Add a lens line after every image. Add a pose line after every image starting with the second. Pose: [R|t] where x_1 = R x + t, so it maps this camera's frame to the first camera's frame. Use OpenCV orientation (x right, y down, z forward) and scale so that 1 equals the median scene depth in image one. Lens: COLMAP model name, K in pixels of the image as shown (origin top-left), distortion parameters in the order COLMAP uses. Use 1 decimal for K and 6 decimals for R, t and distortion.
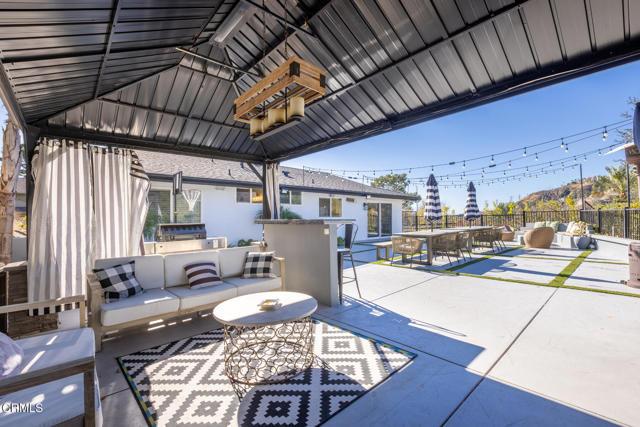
lens RADIAL K [[290.1, 0, 320.0], [0, 290.1, 213.5], [0, 0, 1]] dist [-0.002886, -0.000344]
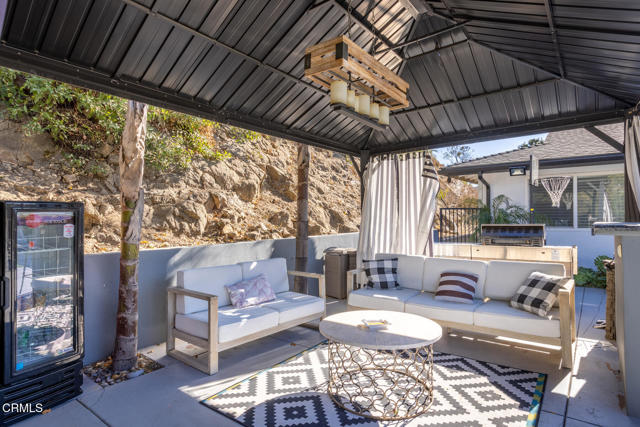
lens RADIAL K [[349.3, 0, 318.6], [0, 349.3, 222.8], [0, 0, 1]] dist [-0.002964, 0.000028]
pose [[0.162296, 0.029043, -0.986315, 0.557190], [0.021072, 0.999237, 0.032891, -0.017555], [0.986517, -0.026122, 0.161560, 0.471521]]
